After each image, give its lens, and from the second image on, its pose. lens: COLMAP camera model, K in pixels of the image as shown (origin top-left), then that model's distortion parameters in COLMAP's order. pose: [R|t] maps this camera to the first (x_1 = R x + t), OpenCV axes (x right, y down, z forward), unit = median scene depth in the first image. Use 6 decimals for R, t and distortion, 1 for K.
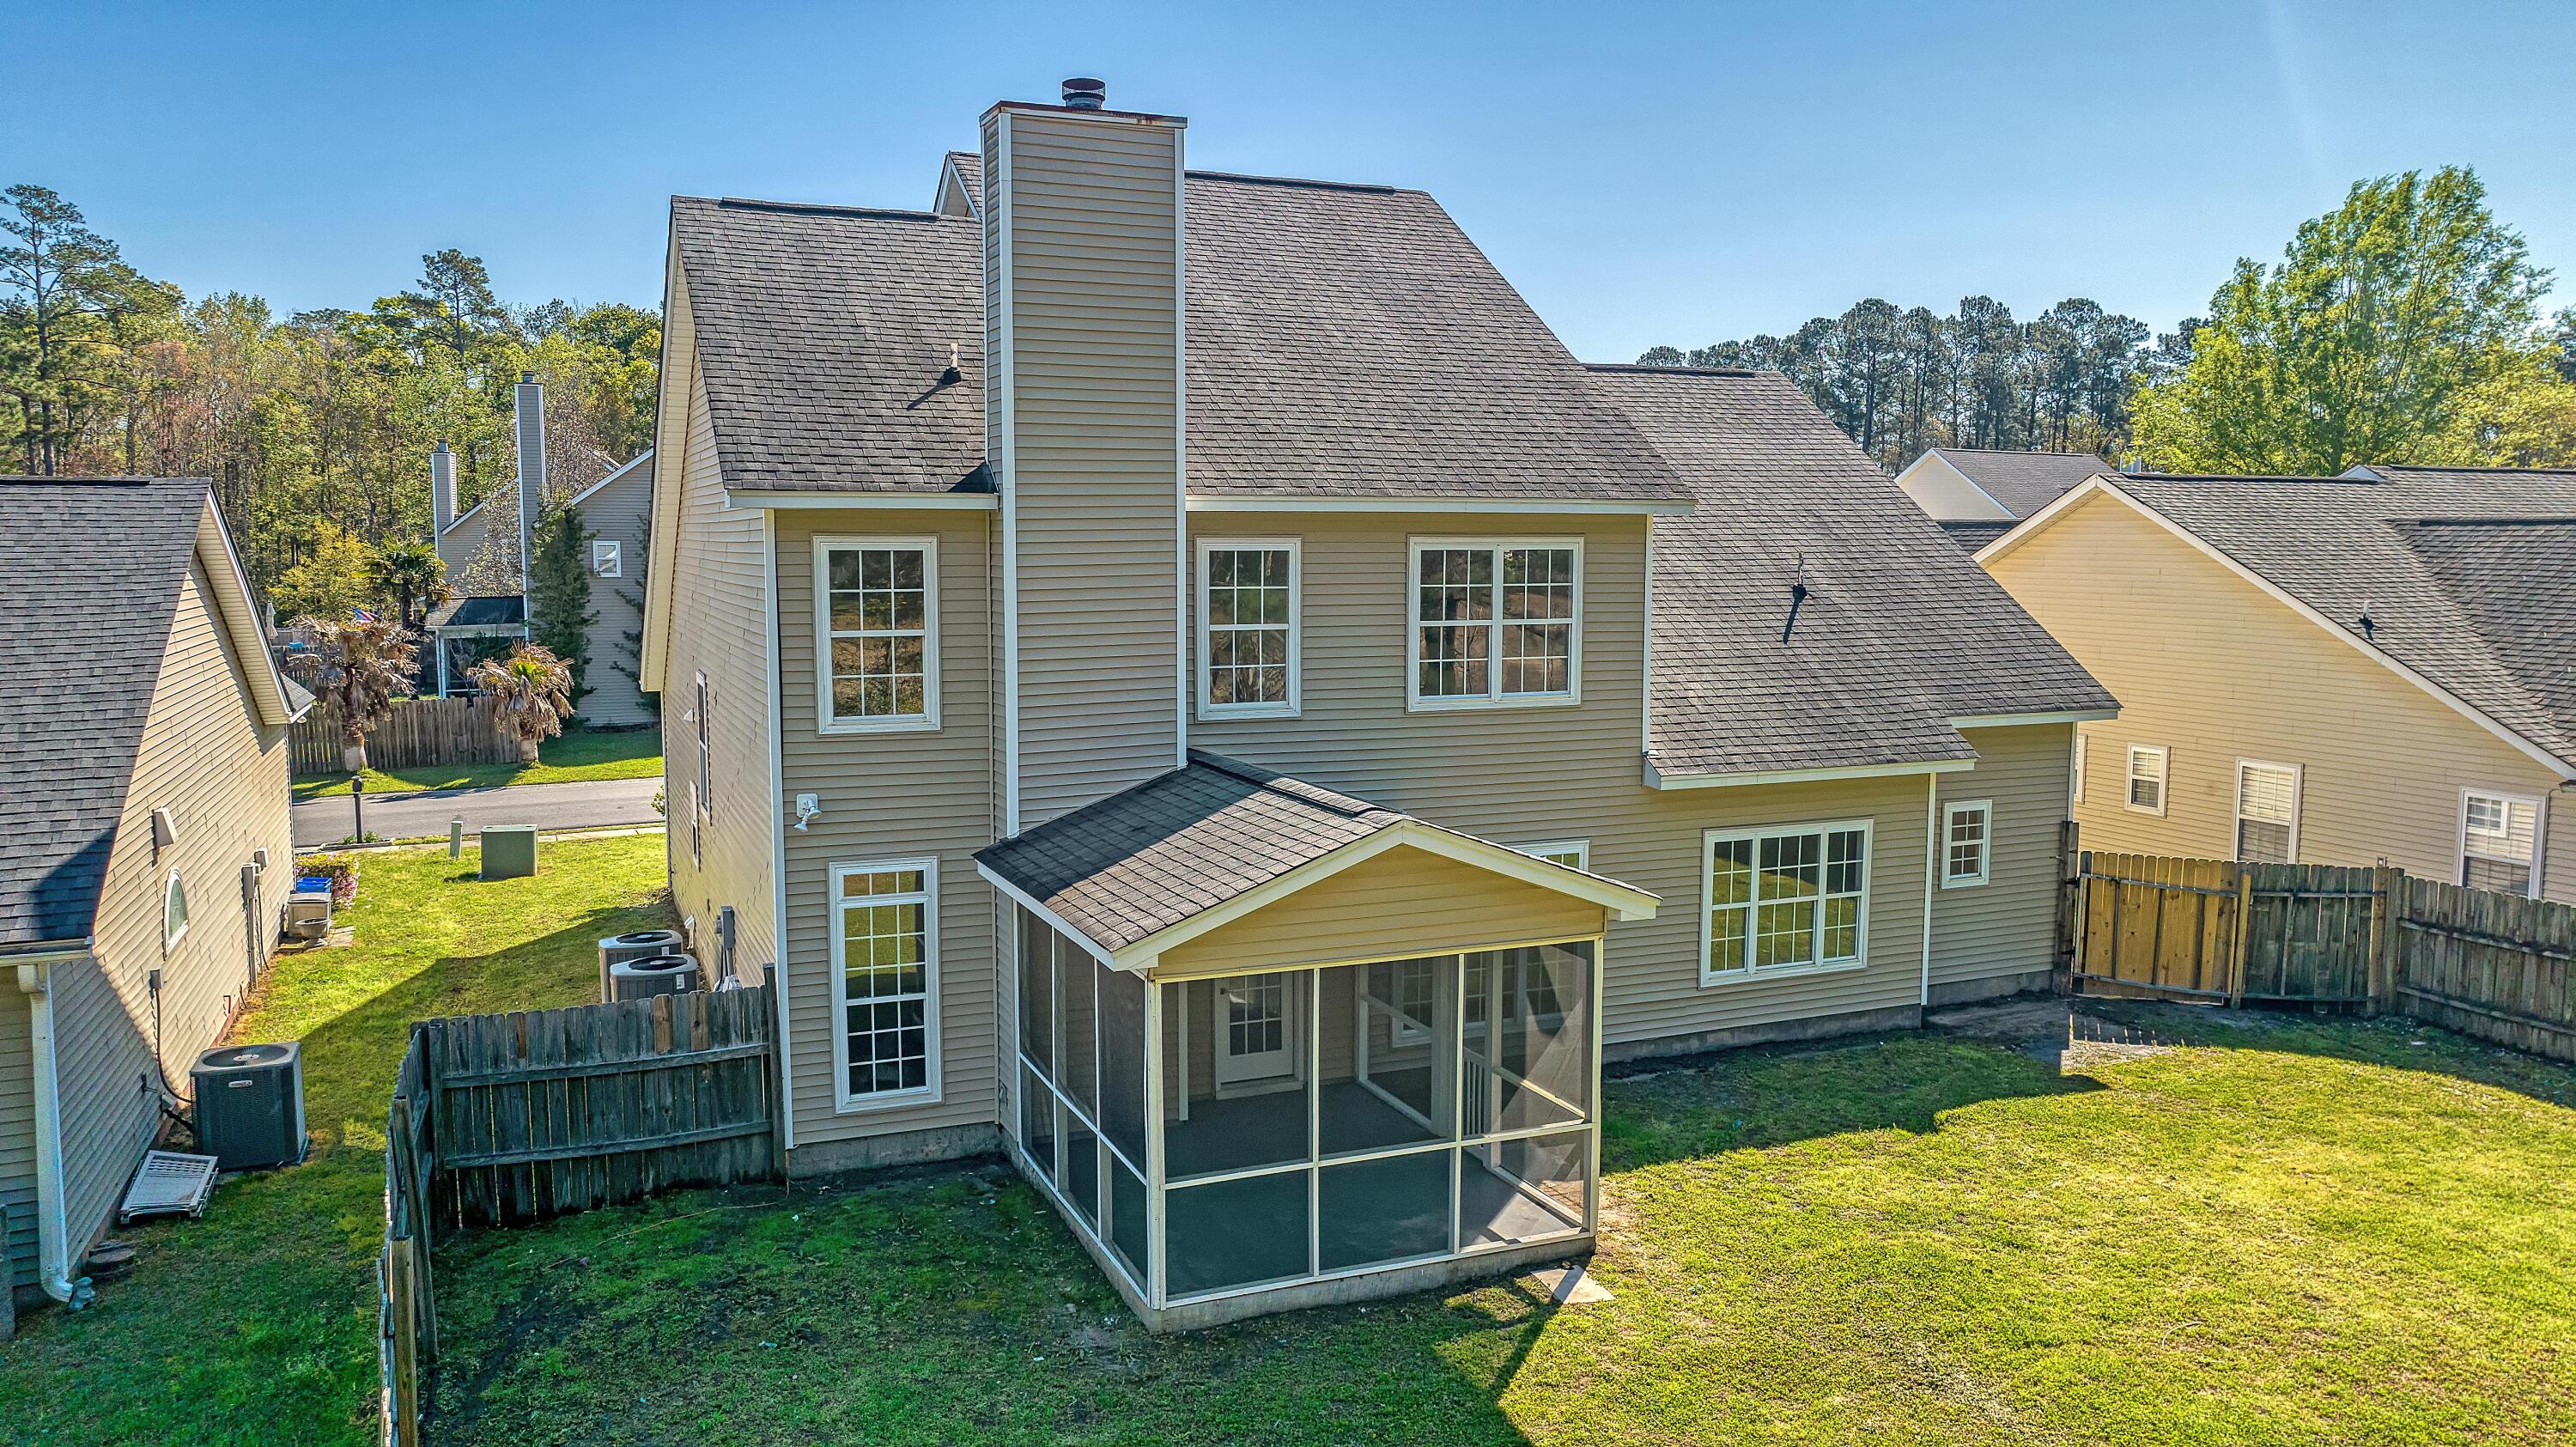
lens RADIAL K [[1812.2, 0, 1288.0], [0, 1812.2, 723.5], [0, 0, 1]] dist [-0.045030, 0.040769]
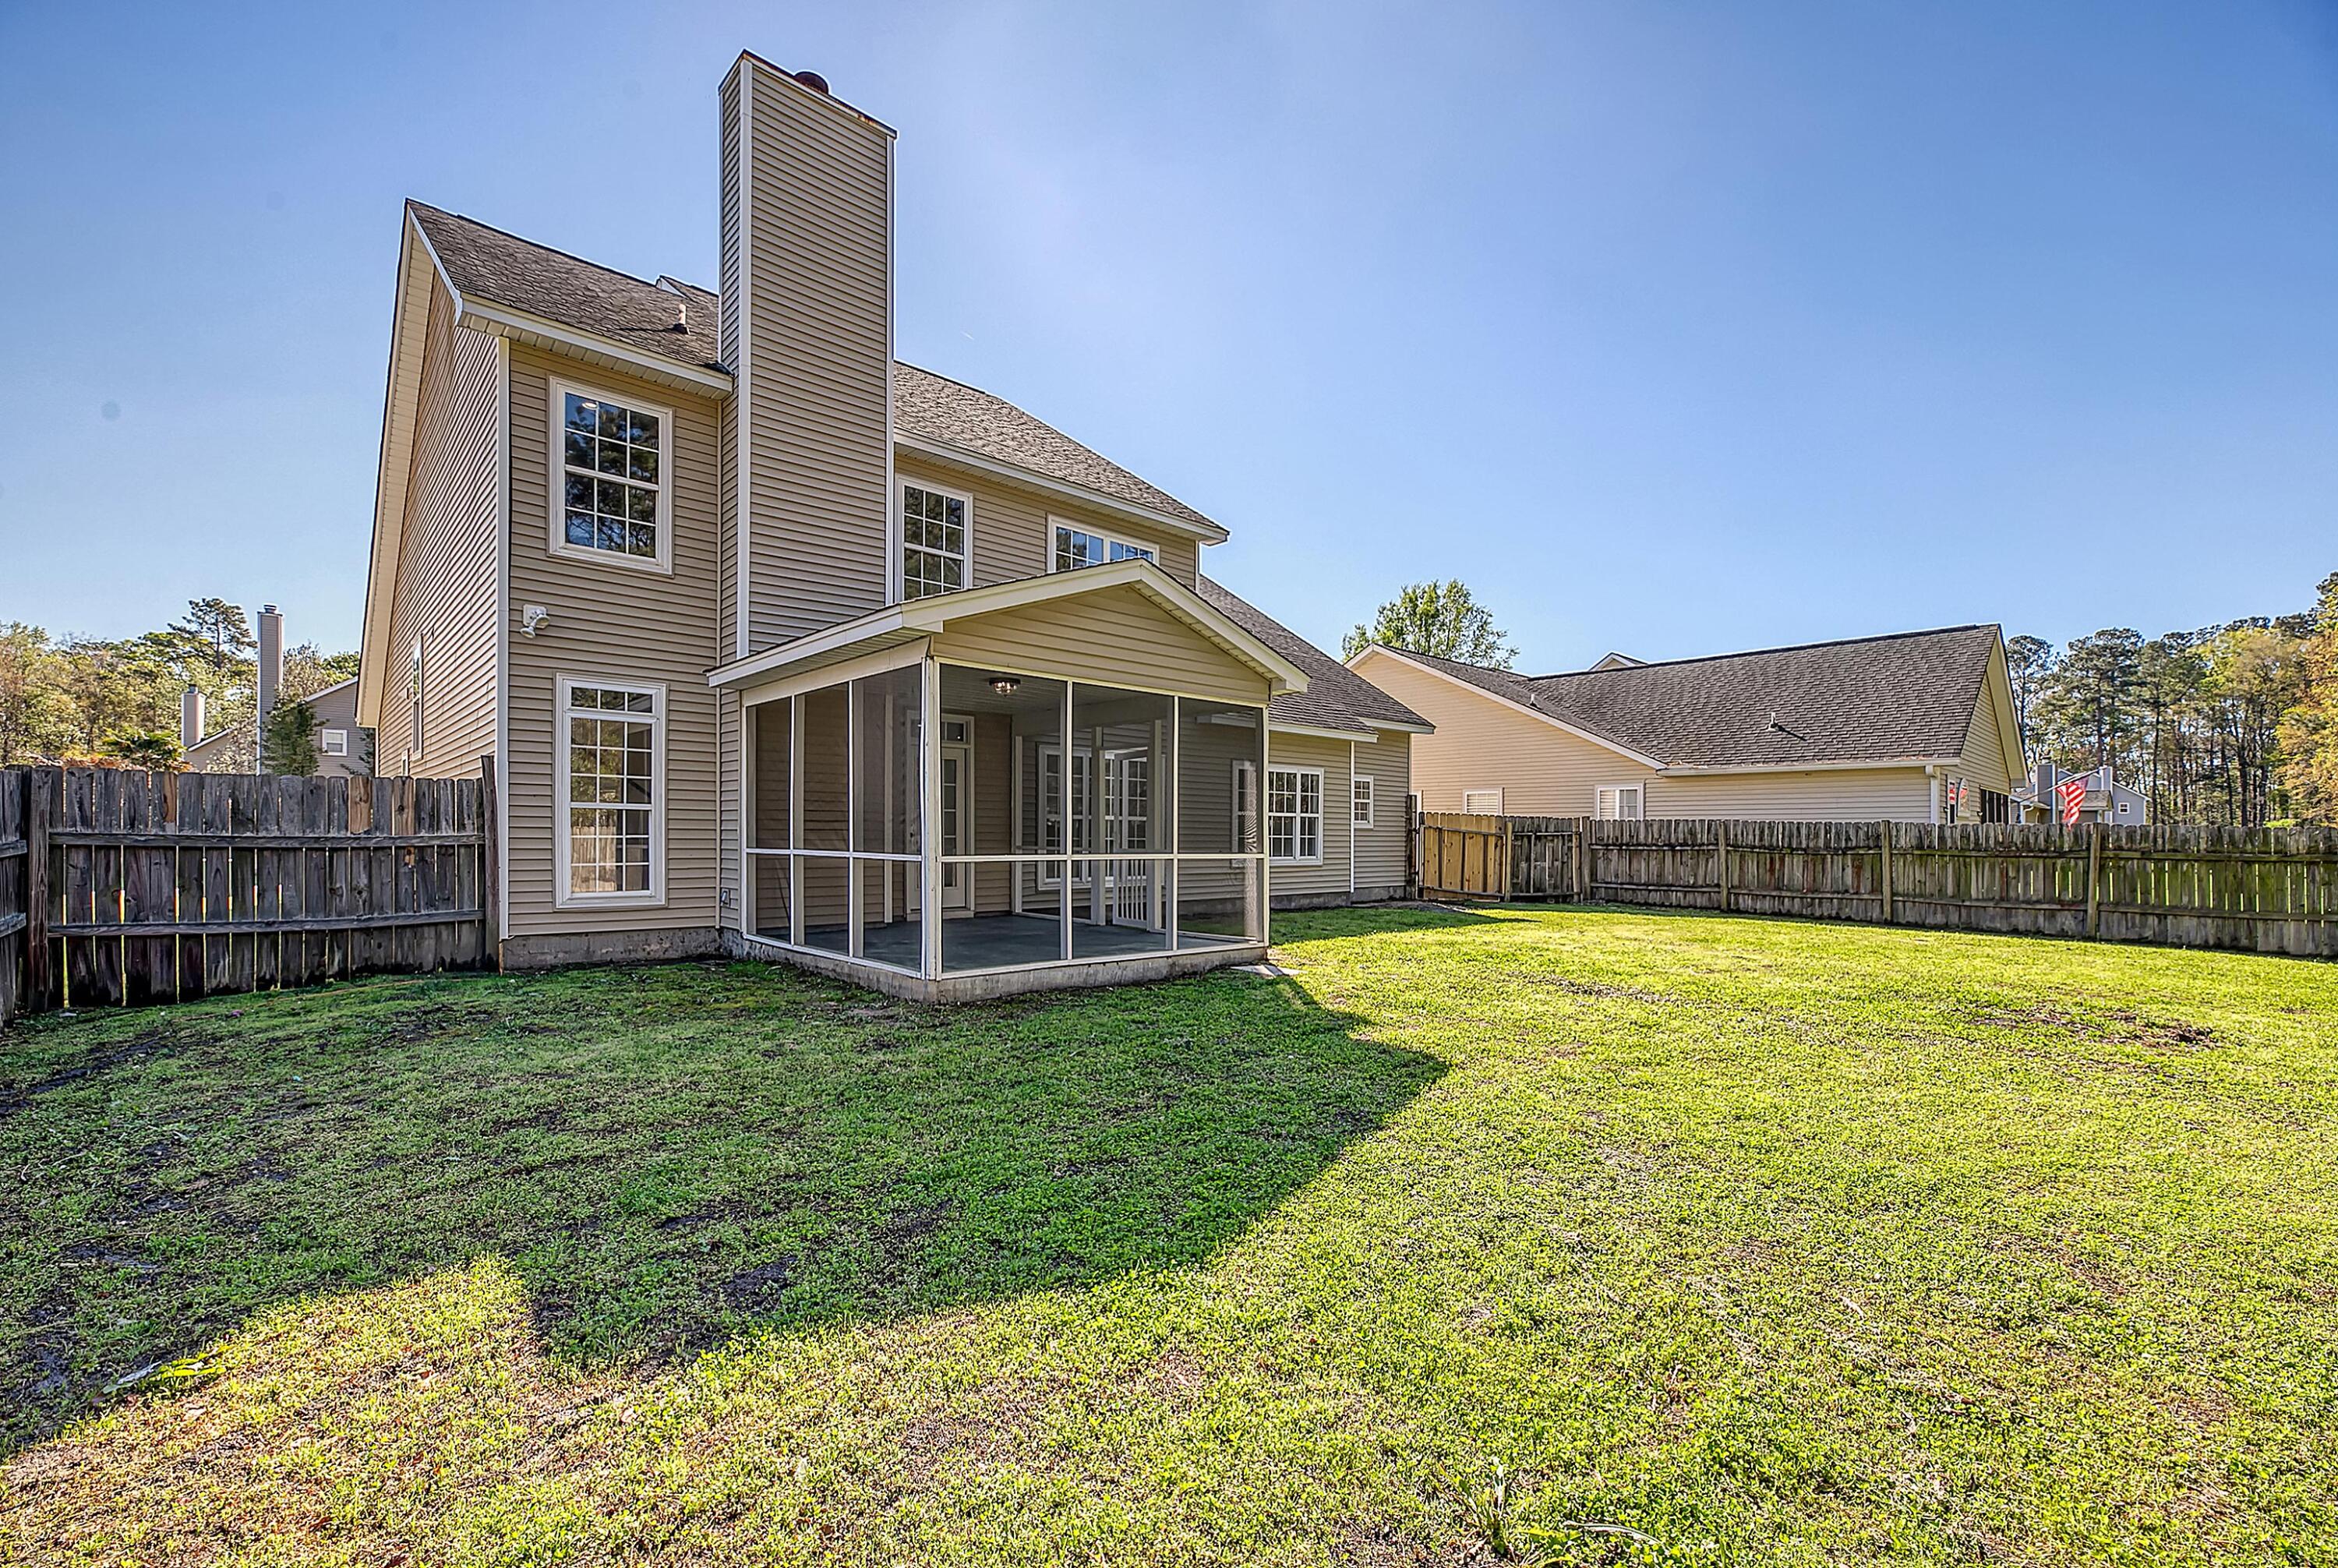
lens RADIAL K [[969.0, 0, 1172.5], [0, 969.0, 852.2], [0, 0, 1]] dist [-0.002056, -0.002846]
pose [[0.938609, 0.008643, 0.344876, -0.106013], [0.018707, 0.996940, -0.075898, 0.232247], [-0.344477, 0.077690, 0.935575, 0.337465]]
